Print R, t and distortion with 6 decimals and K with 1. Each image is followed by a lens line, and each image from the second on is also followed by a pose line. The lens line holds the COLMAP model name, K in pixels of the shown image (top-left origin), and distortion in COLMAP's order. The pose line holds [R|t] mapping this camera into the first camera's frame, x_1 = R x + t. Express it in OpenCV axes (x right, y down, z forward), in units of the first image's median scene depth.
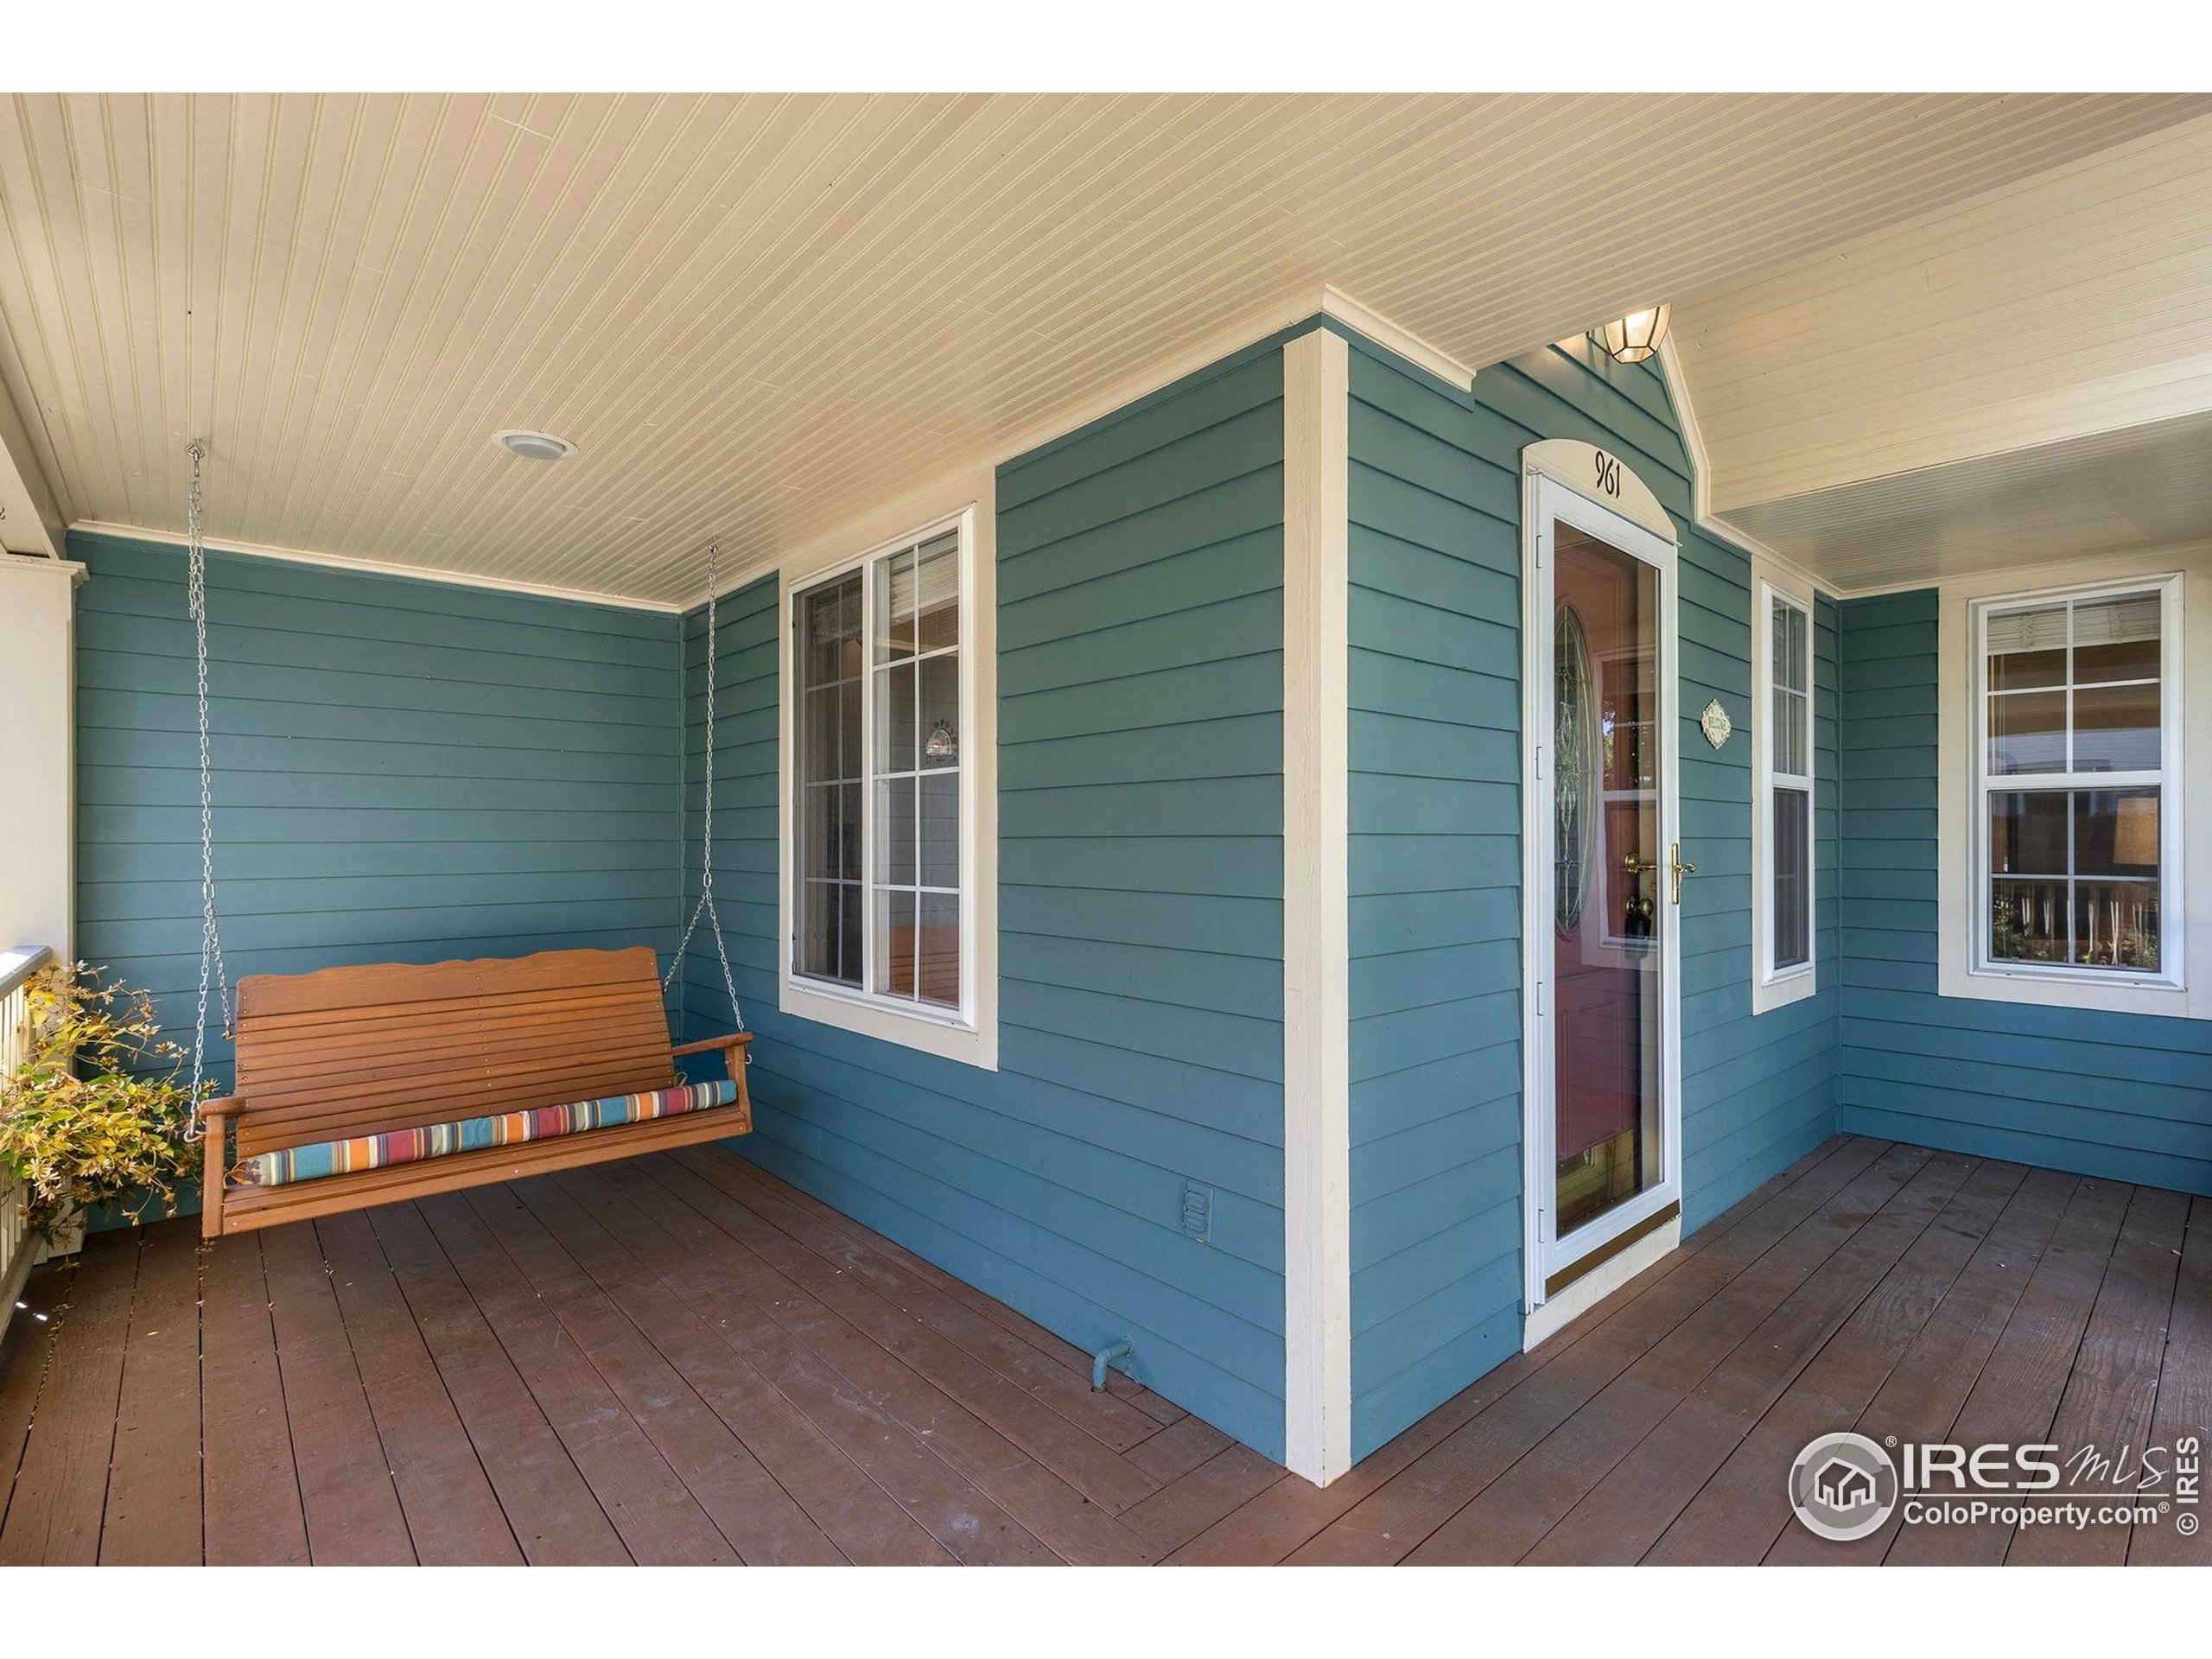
lens RADIAL K [[1006.5, 0, 1106.5], [0, 1006.5, 829.6], [0, 0, 1]] dist [0.012296, 0.000284]
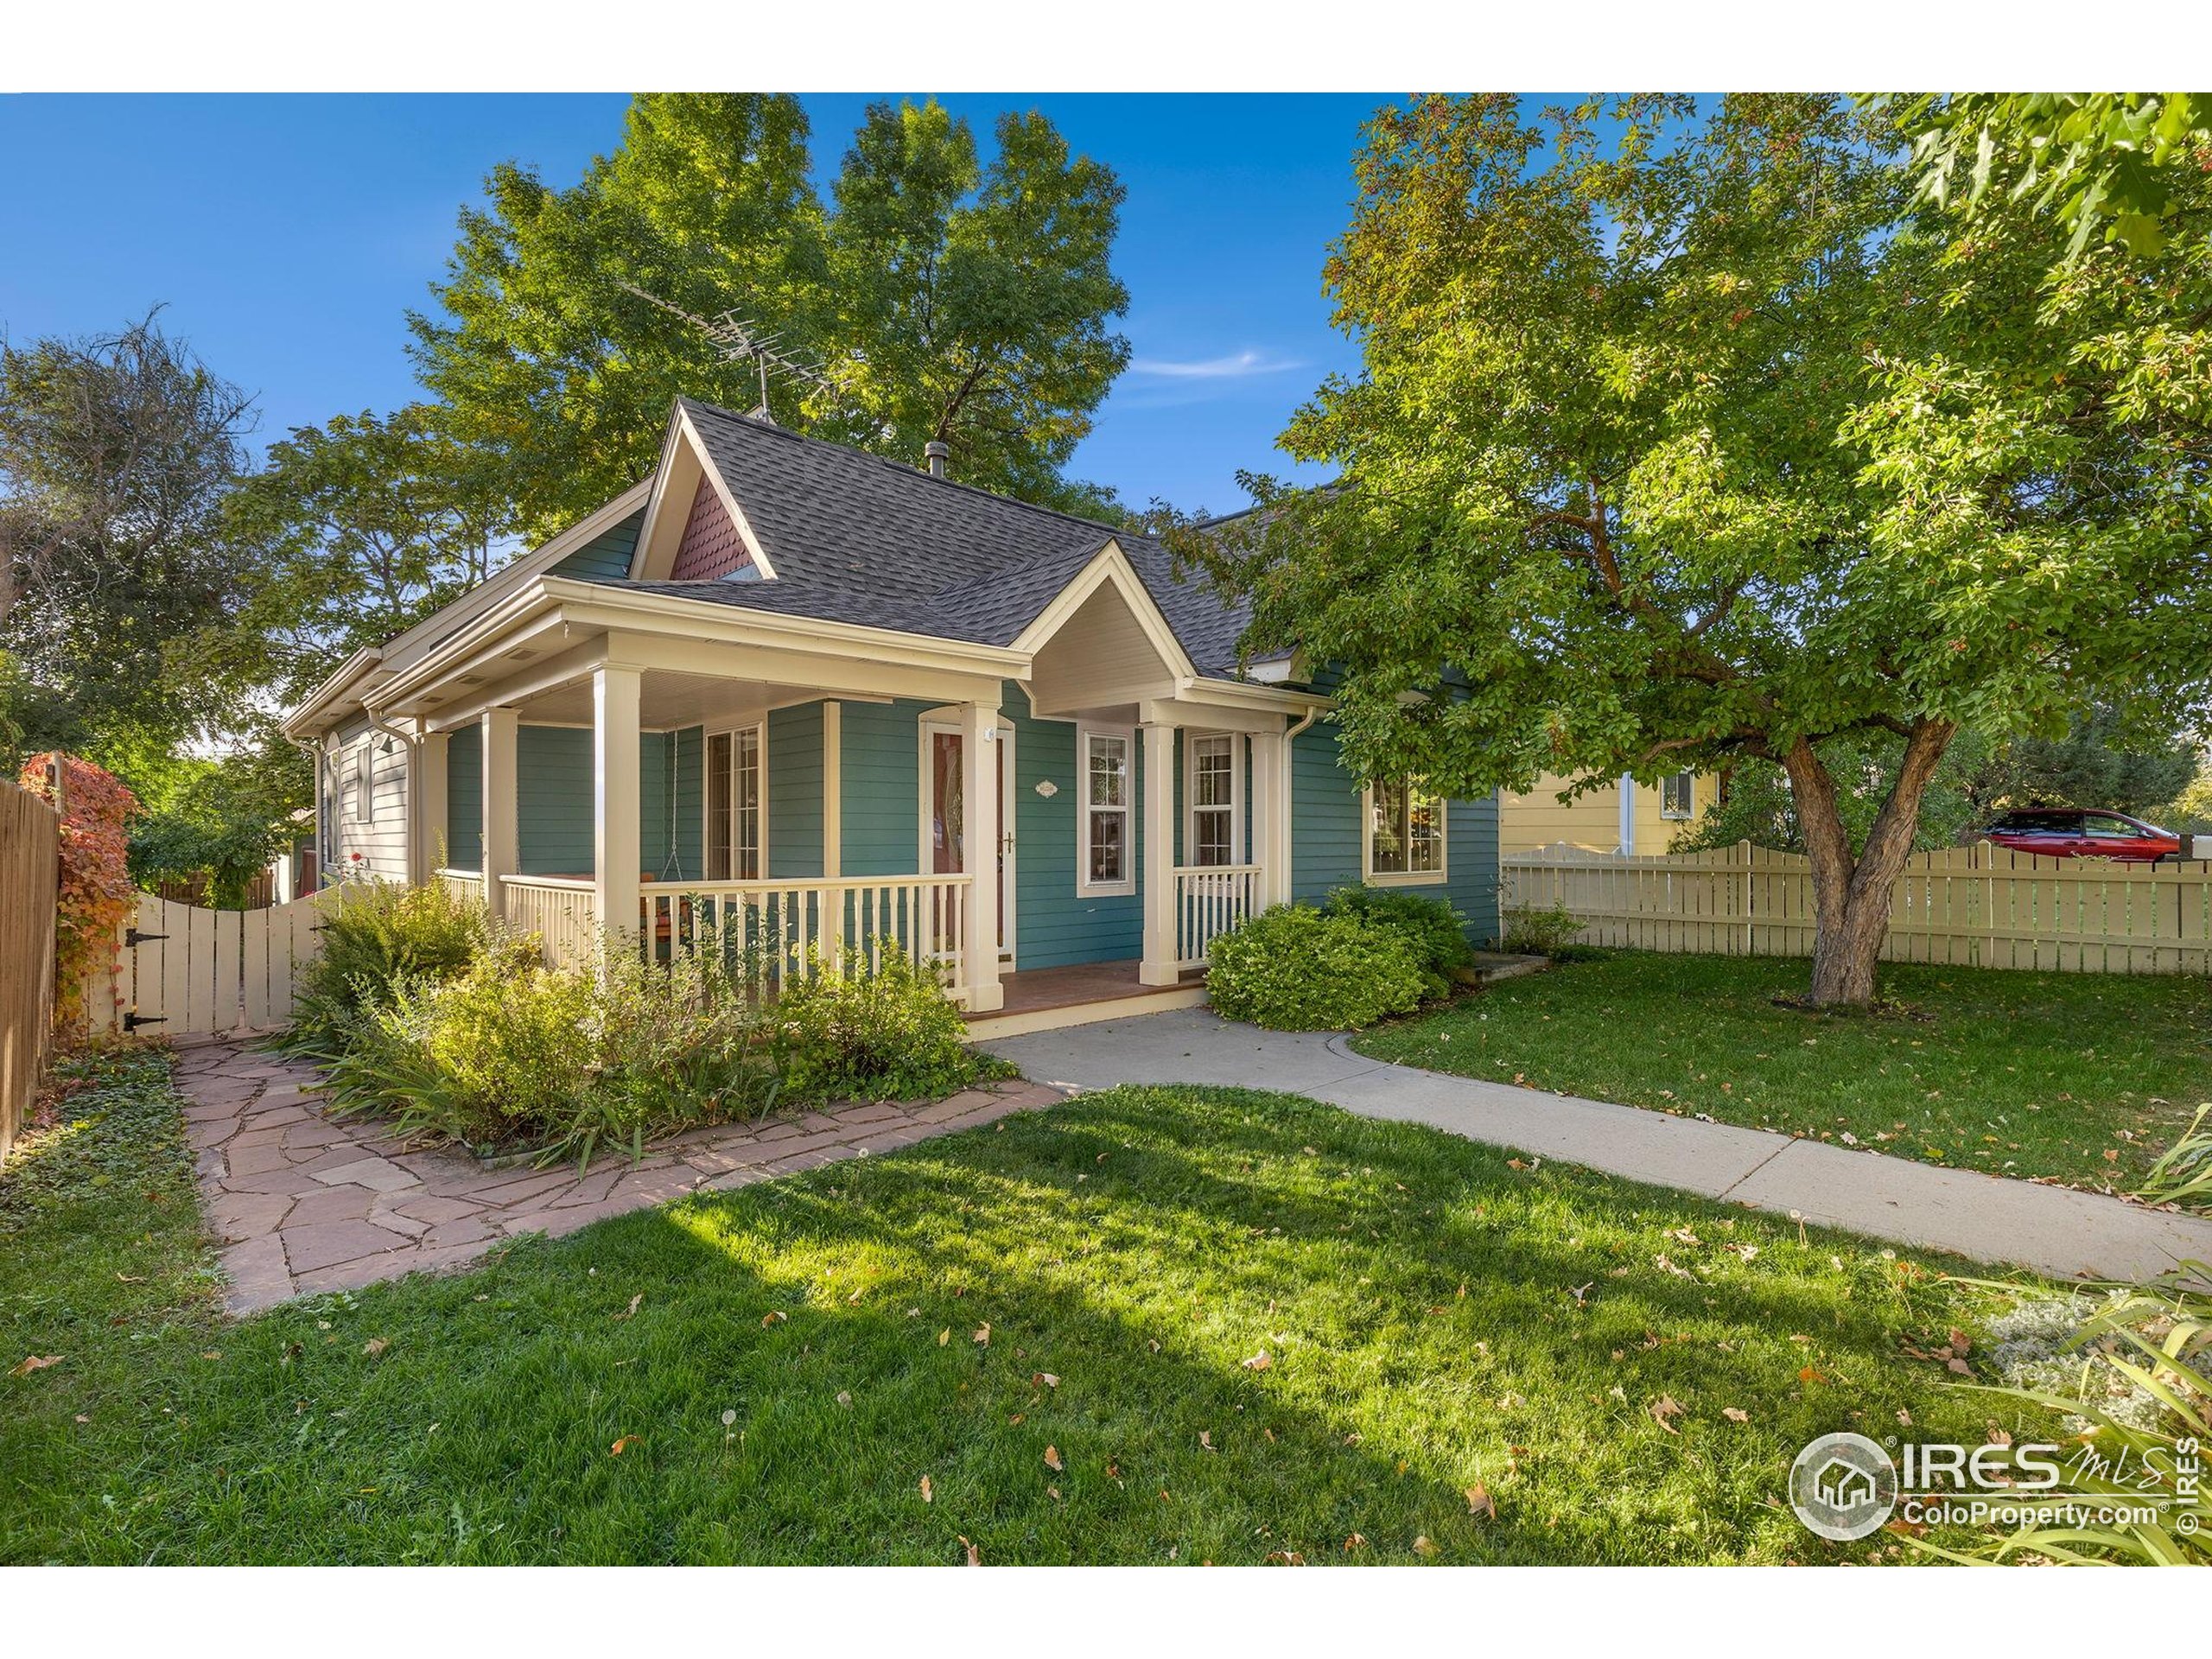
lens RADIAL K [[1006.5, 0, 1110.2], [0, 1006.5, 832.5], [0, 0, 1]] dist [0.012296, 0.000284]
pose [[0.999380, -0.005916, 0.034701, 0.781456], [0.005924, 0.999982, -0.000131, 0.016336], [-0.034699, 0.000337, 0.999398, -1.993703]]
